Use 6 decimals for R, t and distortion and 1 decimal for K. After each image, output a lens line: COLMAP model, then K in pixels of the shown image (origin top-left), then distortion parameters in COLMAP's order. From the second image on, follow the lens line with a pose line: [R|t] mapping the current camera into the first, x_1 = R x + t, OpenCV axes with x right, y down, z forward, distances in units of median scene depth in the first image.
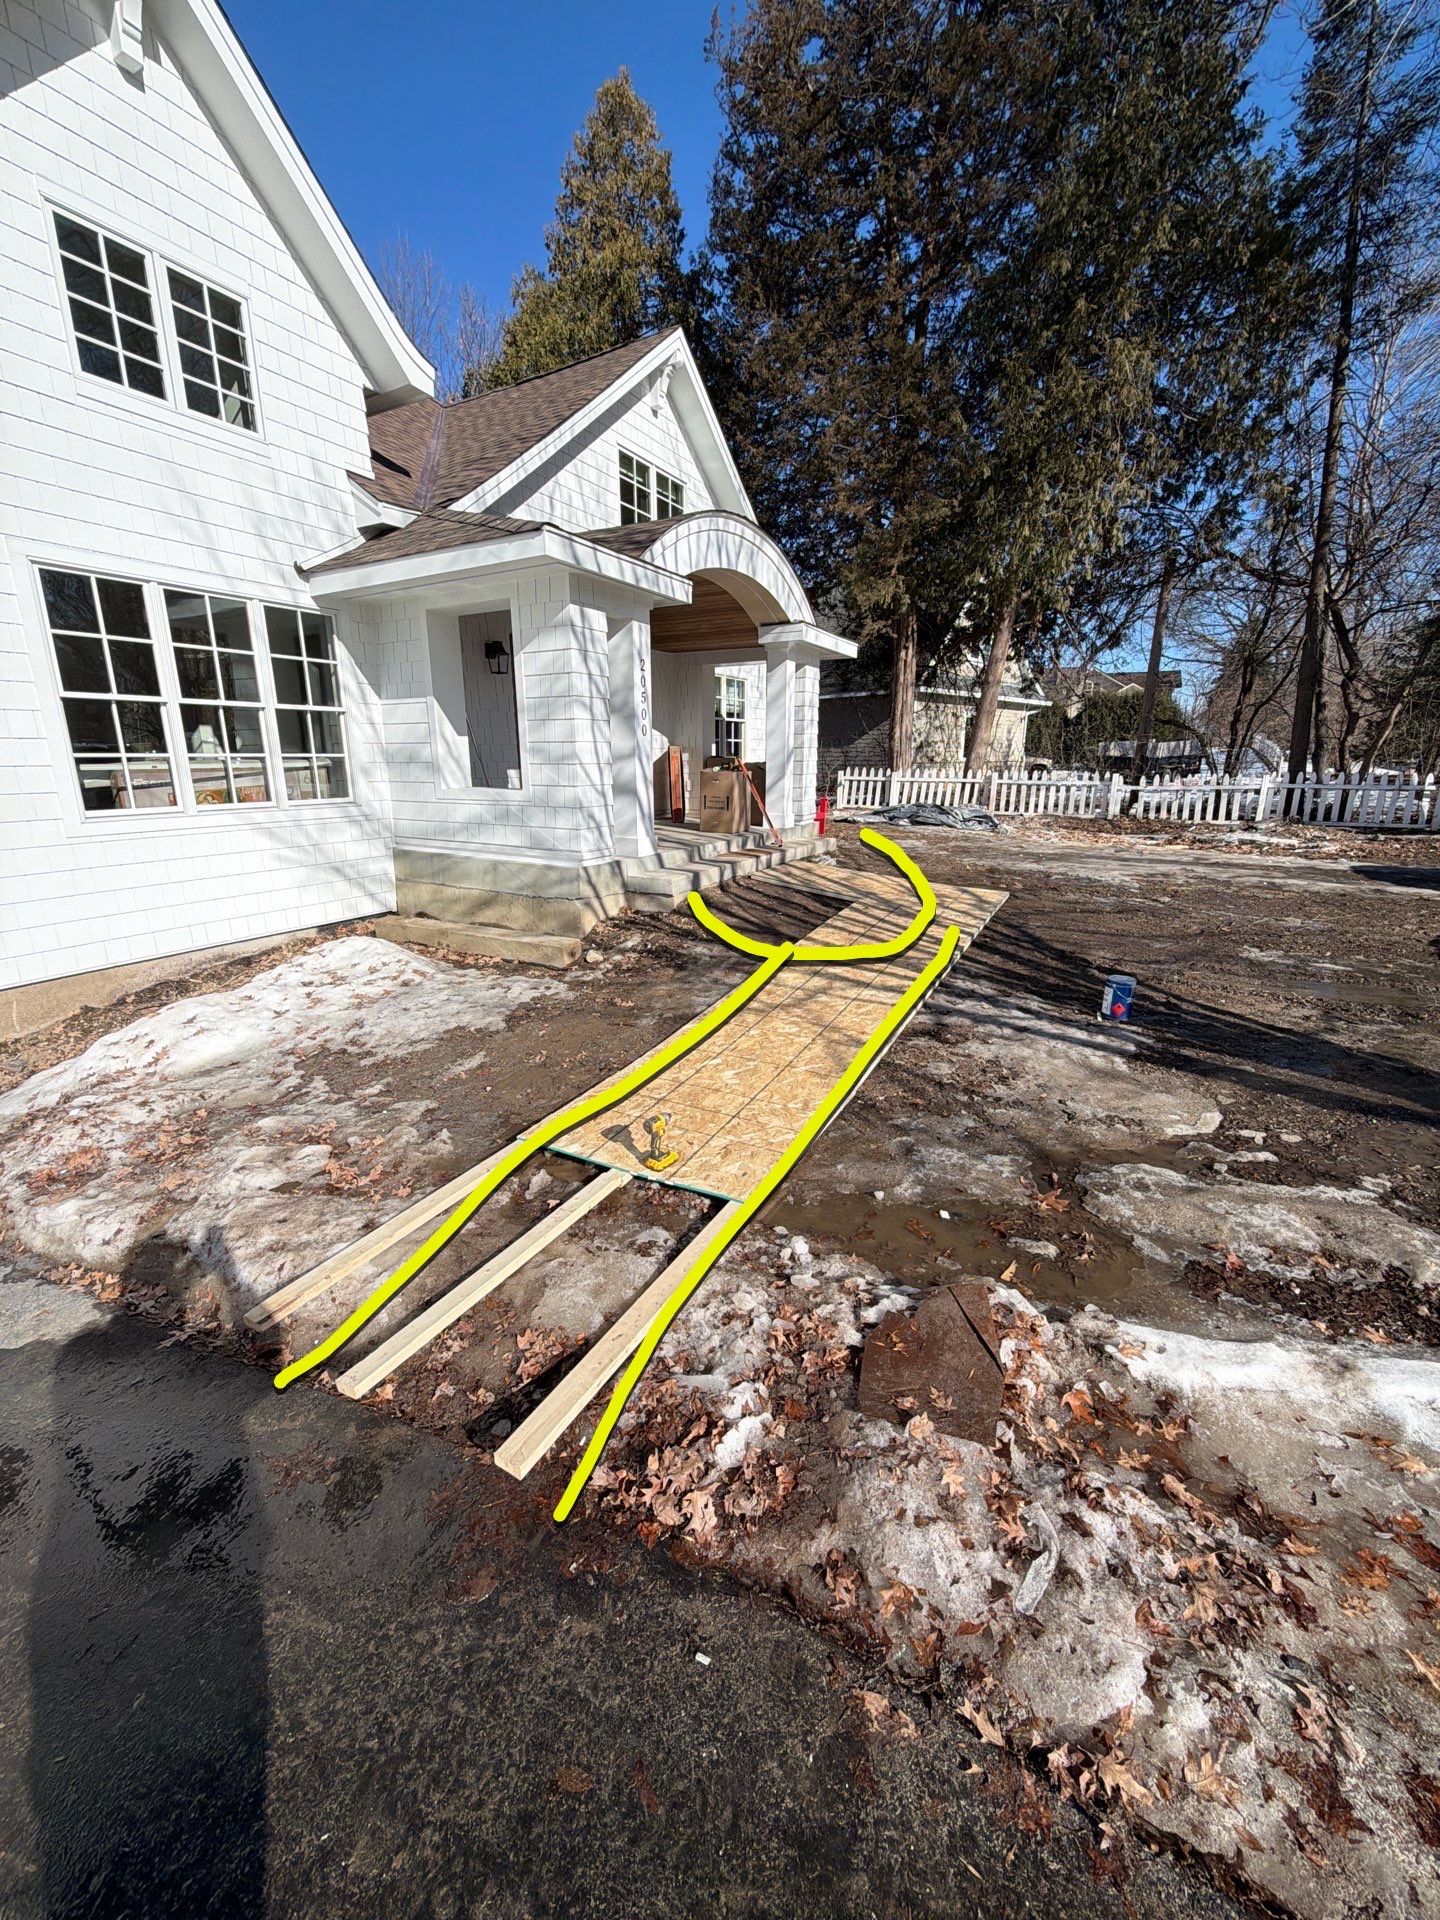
lens RADIAL K [[770.9, 0, 735.0], [0, 770.9, 964.8], [0, 0, 1]] dist [-0.004257, 0.000049]
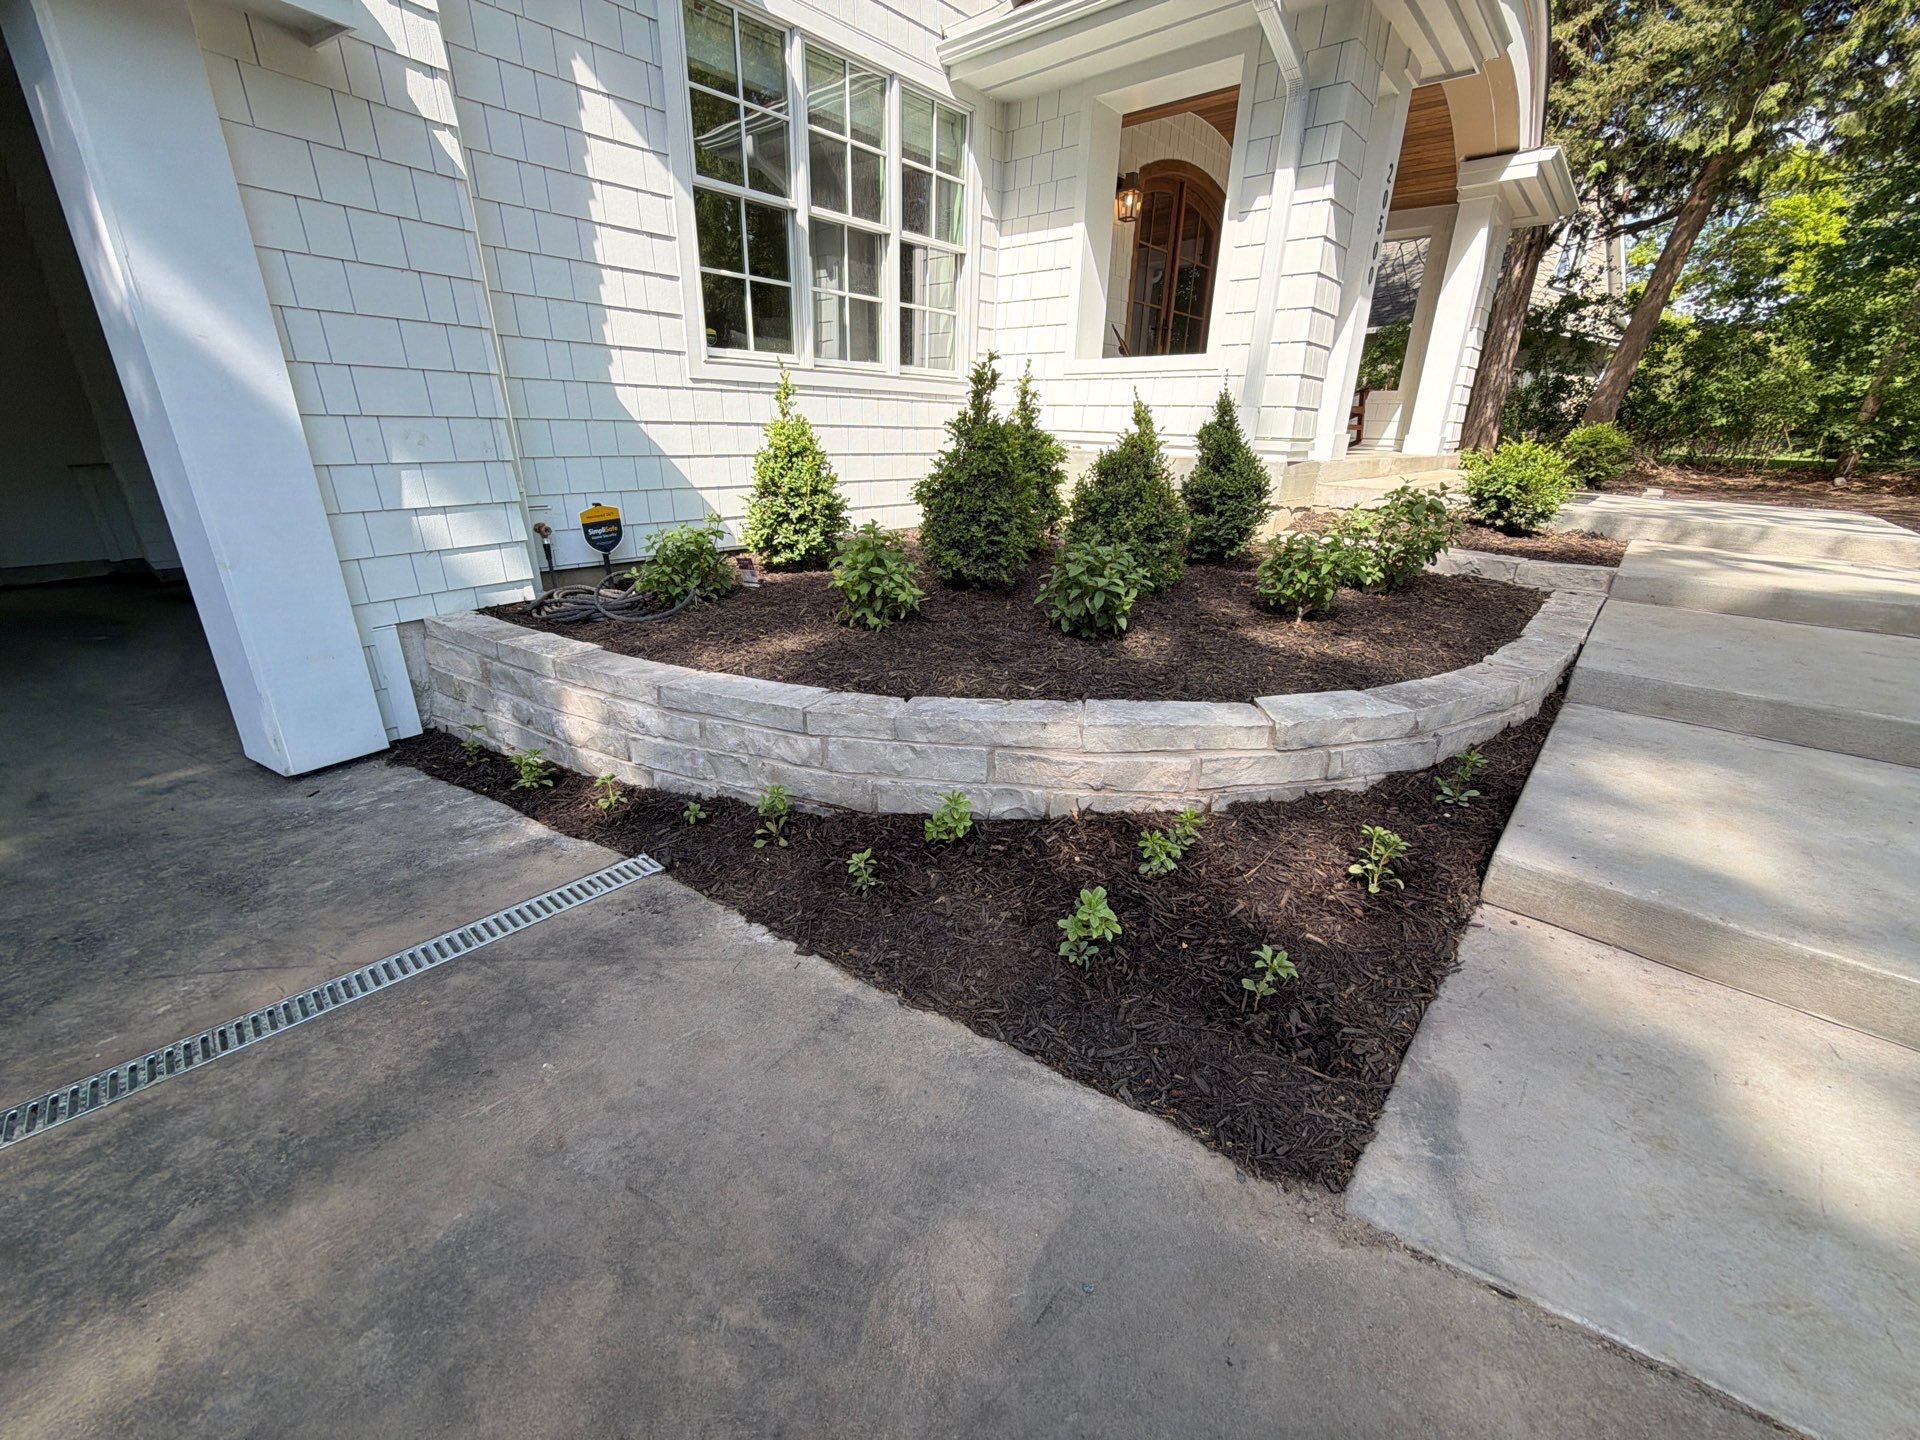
lens RADIAL K [[759.4, 0, 961.1], [0, 759.4, 730.2], [0, 0, 1]] dist [0.001596, -0.000936]
pose [[0.973288, 0.098716, -0.207280, -0.341165], [-0.076555, 0.990715, 0.112356, 0.071112], [0.216447, -0.093487, 0.971808, 0.229619]]
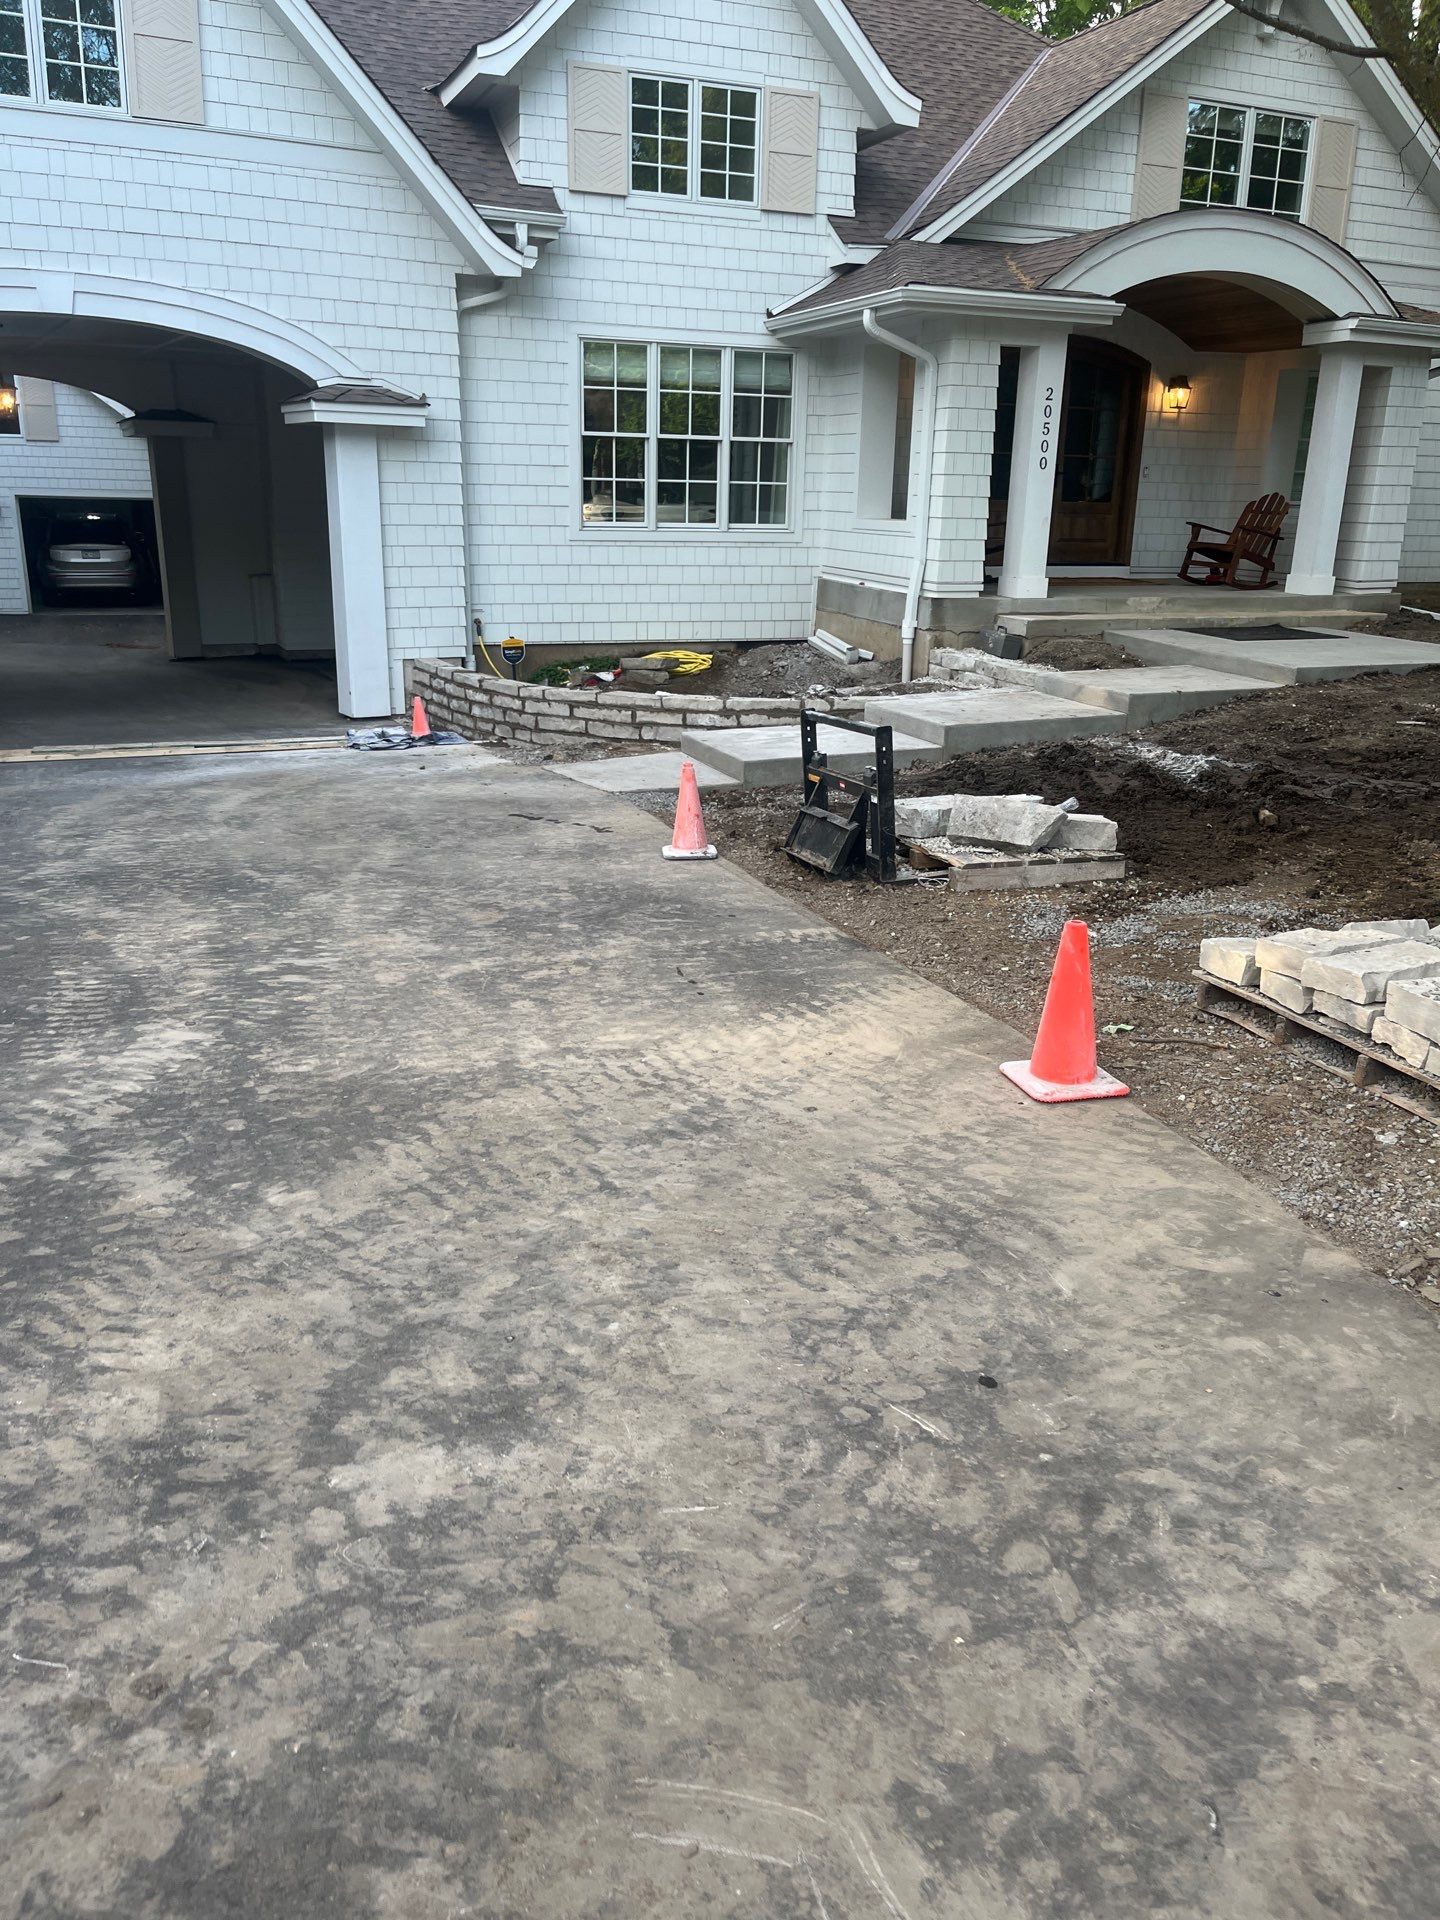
lens RADIAL K [[1454.8, 0, 738.4], [0, 1454.8, 952.5], [0, 0, 1]] dist [0.056331, -0.071594]
pose [[0.772145, 0.205543, -0.601285, 0.911947], [-0.187058, 0.977836, 0.094051, 0.211734], [0.607290, 0.039855, 0.793480, -0.718218]]
